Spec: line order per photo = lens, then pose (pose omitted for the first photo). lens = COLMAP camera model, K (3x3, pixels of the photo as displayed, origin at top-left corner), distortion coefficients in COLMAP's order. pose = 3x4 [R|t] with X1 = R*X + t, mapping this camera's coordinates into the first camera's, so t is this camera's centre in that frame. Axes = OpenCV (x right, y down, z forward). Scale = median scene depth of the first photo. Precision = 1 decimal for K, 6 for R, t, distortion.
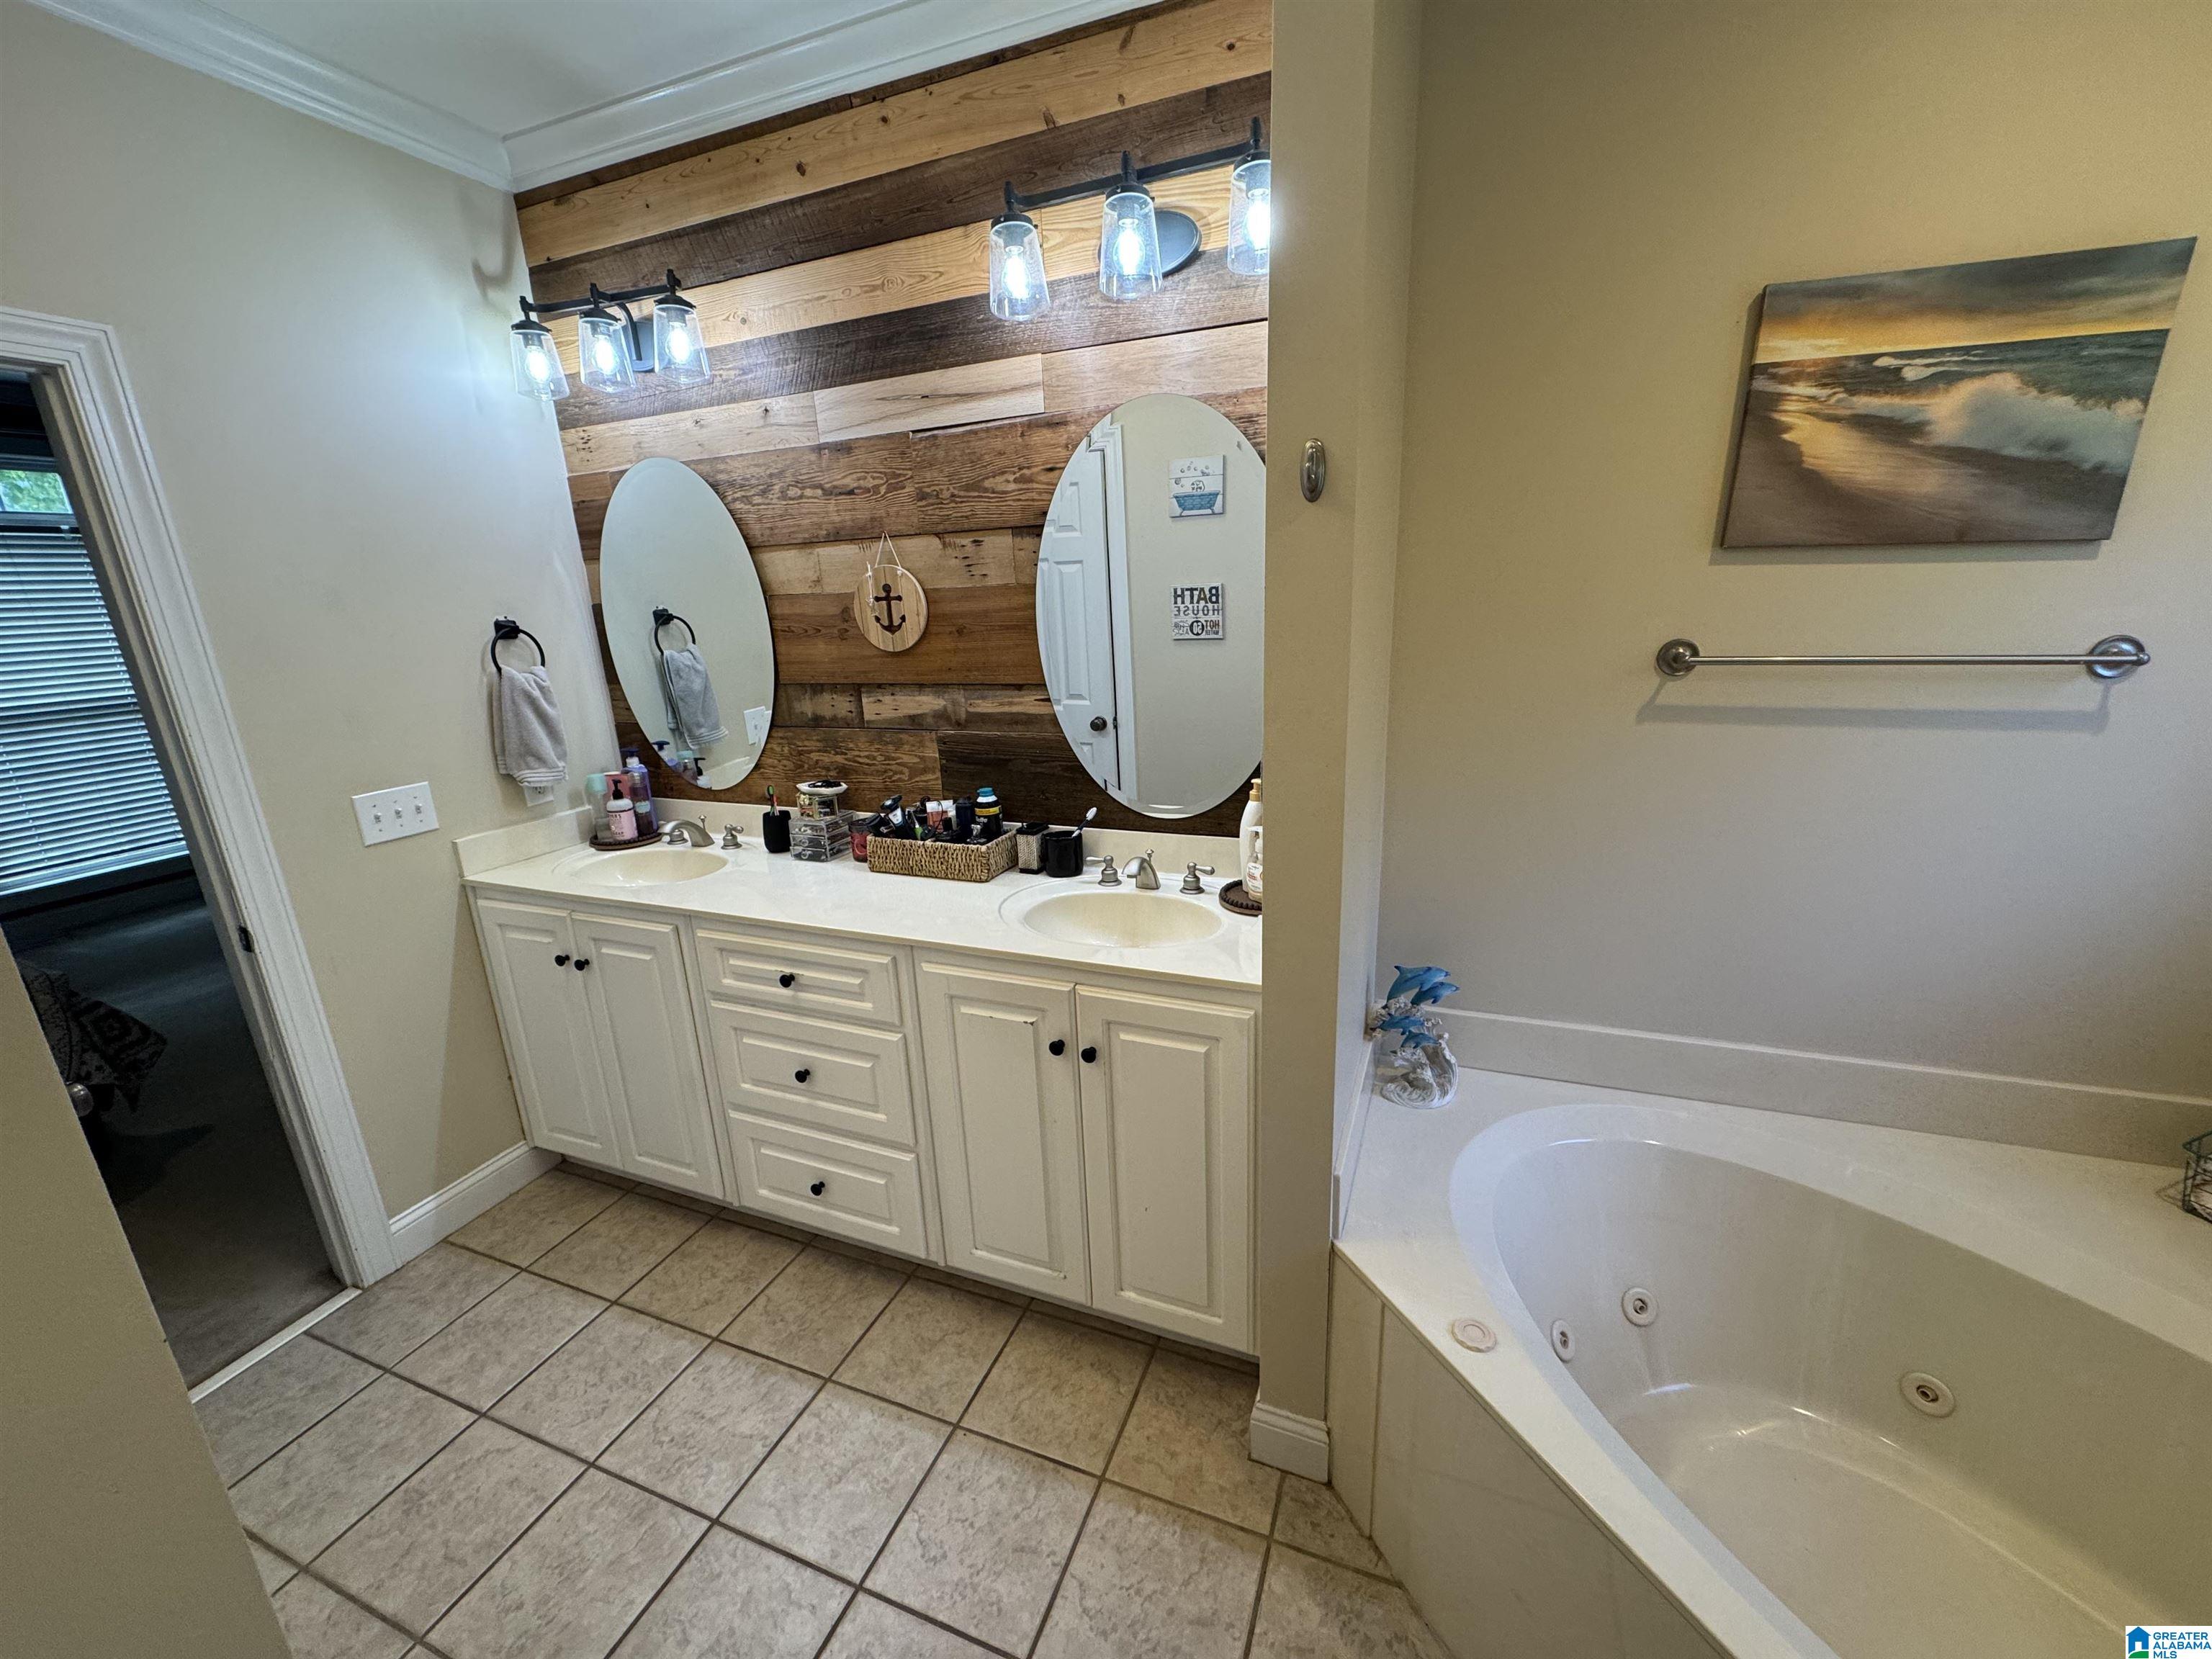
lens RADIAL K [[885.3, 0, 1112.5], [0, 885.3, 833.1], [0, 0, 1]] dist [0.001930, -0.000005]
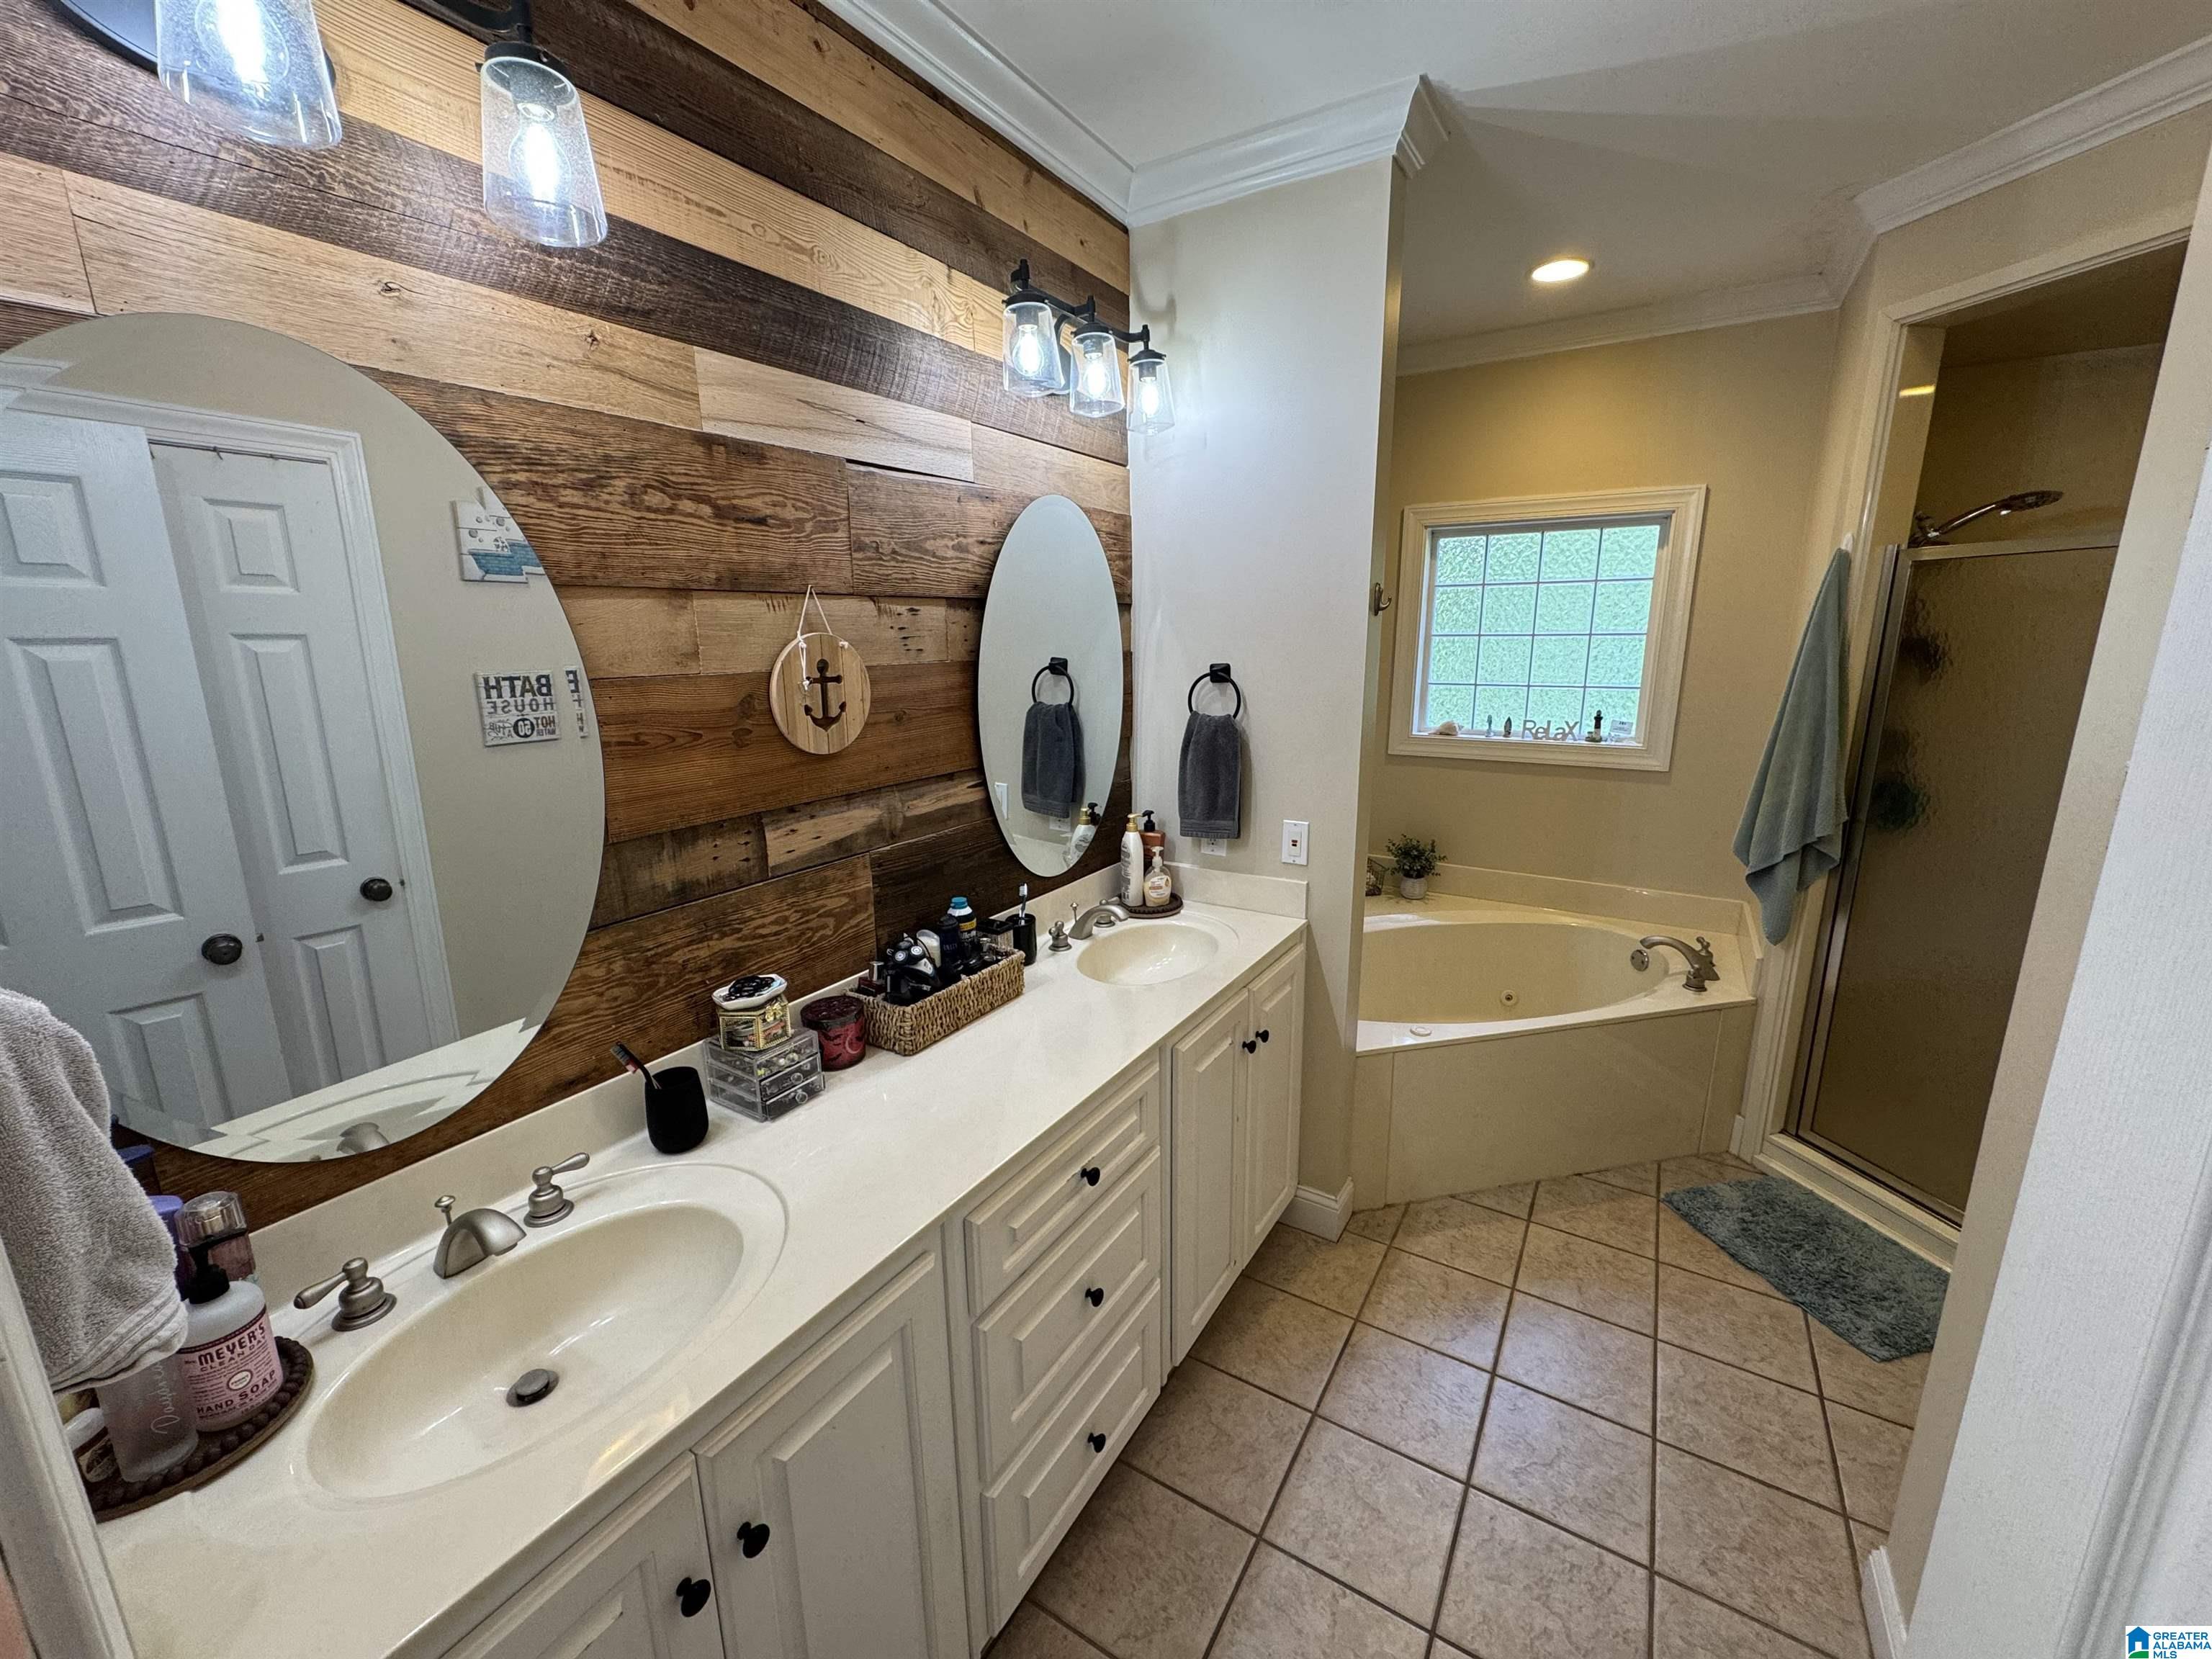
lens RADIAL K [[885.3, 0, 1087.8], [0, 885.3, 846.1], [0, 0, 1]] dist [0.001930, -0.000005]
pose [[0.183200, -0.189608, 0.964617, -1.060670], [0.278400, 0.951062, 0.134070, -0.202612], [-0.942831, 0.243988, 0.227022, 0.781162]]
